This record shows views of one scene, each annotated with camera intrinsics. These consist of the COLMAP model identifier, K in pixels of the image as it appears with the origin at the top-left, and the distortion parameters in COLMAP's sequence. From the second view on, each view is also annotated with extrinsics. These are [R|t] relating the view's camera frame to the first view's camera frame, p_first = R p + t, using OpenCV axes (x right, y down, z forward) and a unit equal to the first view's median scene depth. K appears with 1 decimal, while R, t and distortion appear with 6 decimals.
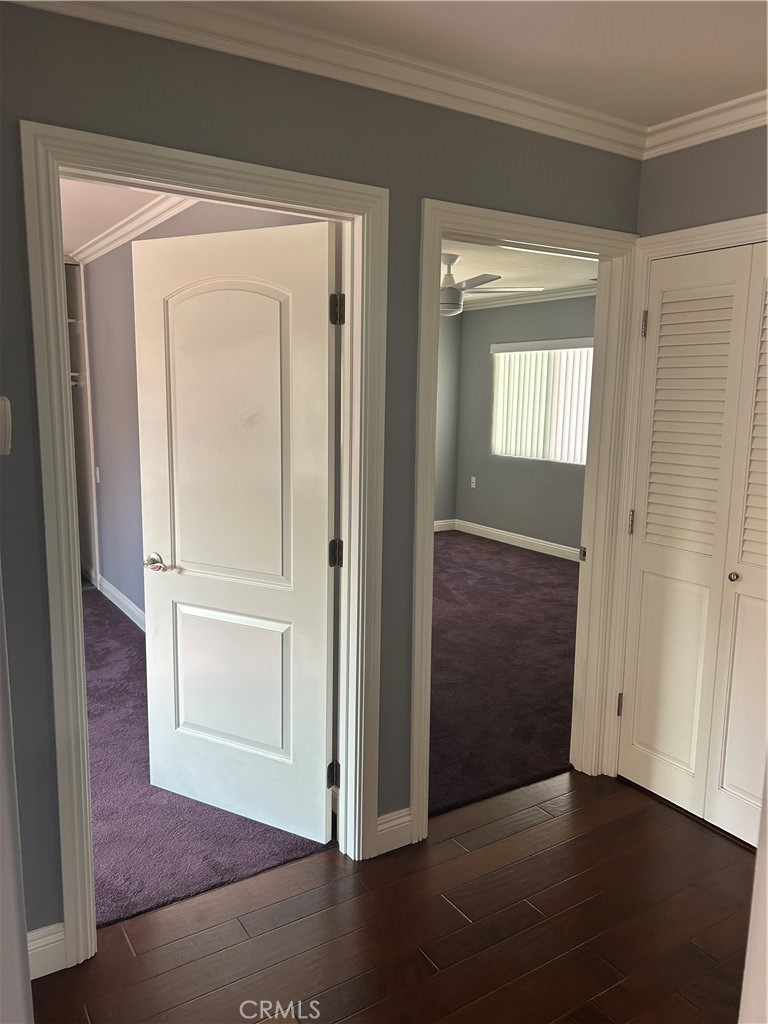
lens RADIAL K [[771.6, 0, 373.6], [0, 771.6, 515.9], [0, 0, 1]] dist [0.028051, -0.040970]
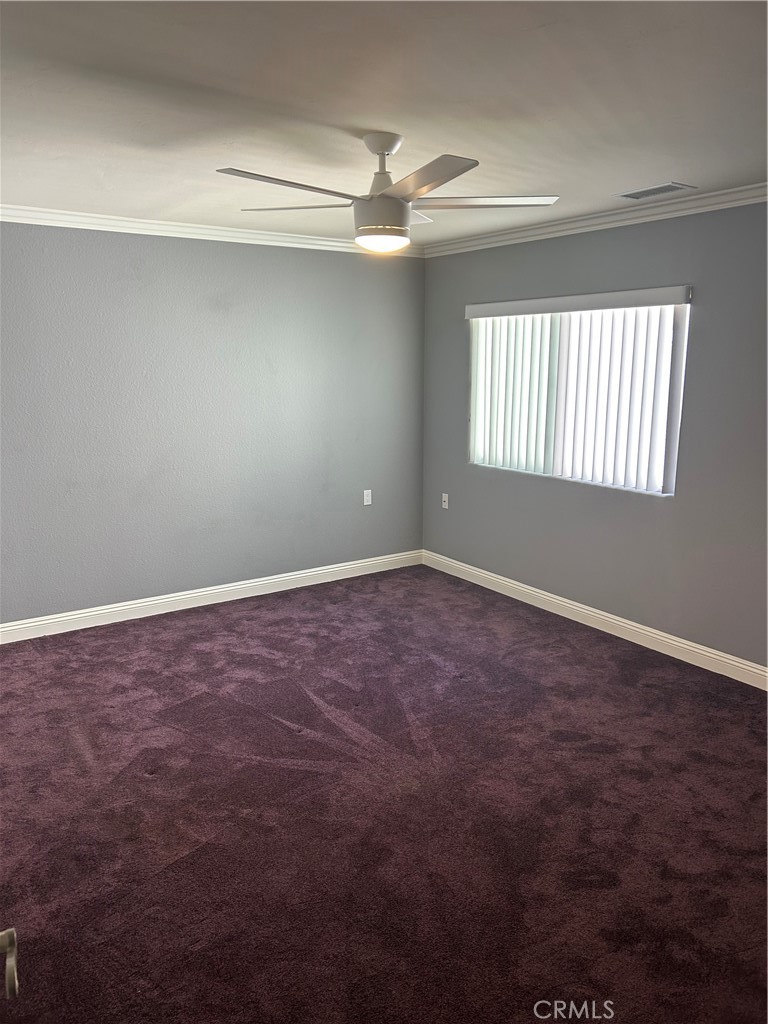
lens RADIAL K [[771.6, 0, 394.5], [0, 771.6, 510.2], [0, 0, 1]] dist [0.028051, -0.040970]
pose [[0.998577, -0.023201, 0.048020, 0.057070], [0.021534, 0.999157, 0.034955, -0.073202], [-0.048791, -0.033872, 0.998235, 0.346221]]
